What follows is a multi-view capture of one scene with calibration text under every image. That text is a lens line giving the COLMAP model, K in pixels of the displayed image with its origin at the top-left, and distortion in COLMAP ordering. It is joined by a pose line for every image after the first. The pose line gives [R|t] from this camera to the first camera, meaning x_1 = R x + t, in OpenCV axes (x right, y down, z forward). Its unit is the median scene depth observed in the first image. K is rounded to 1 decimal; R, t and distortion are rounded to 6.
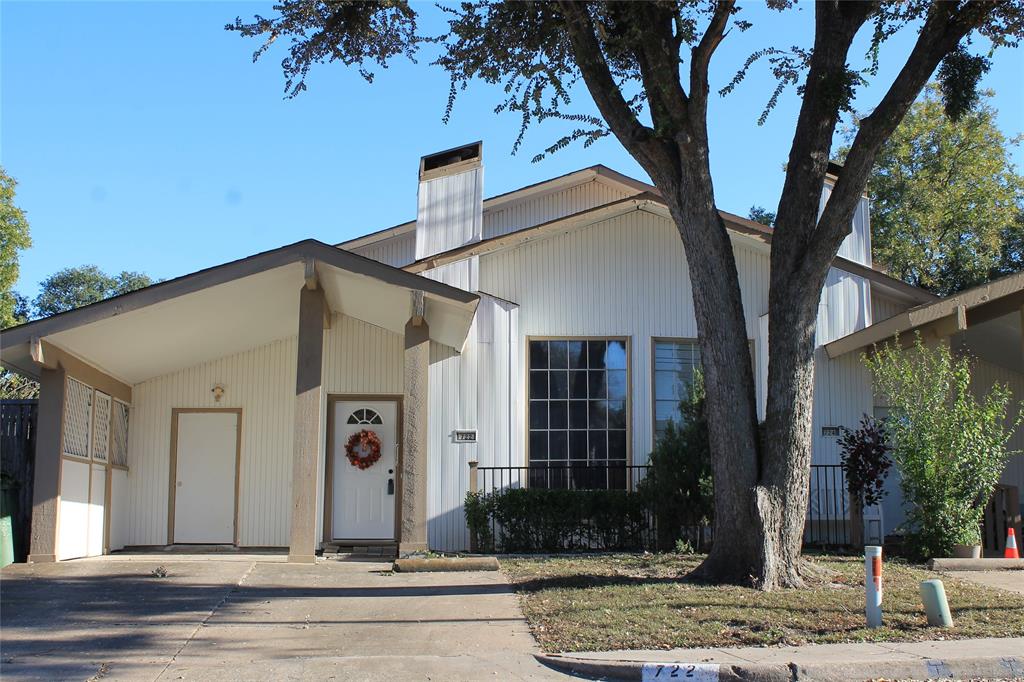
lens RADIAL K [[1307.7, 0, 512.0], [0, 1307.7, 341.0], [0, 0, 1]] dist [-0.063322, -0.006363]
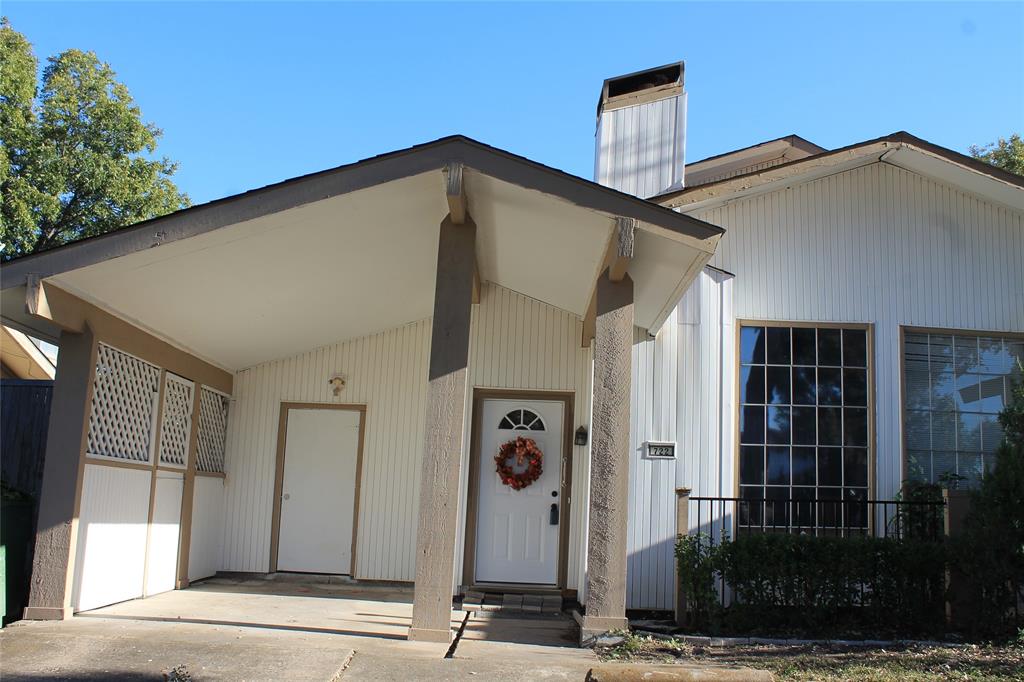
lens RADIAL K [[1205.5, 0, 512.0], [0, 1205.5, 341.0], [0, 0, 1]] dist [-0.128436, 0.005288]
pose [[0.994158, 0.025126, -0.104968, -0.047106], [-0.026550, 0.999573, -0.012185, 0.021255], [0.104617, 0.014900, 0.994401, 0.310458]]
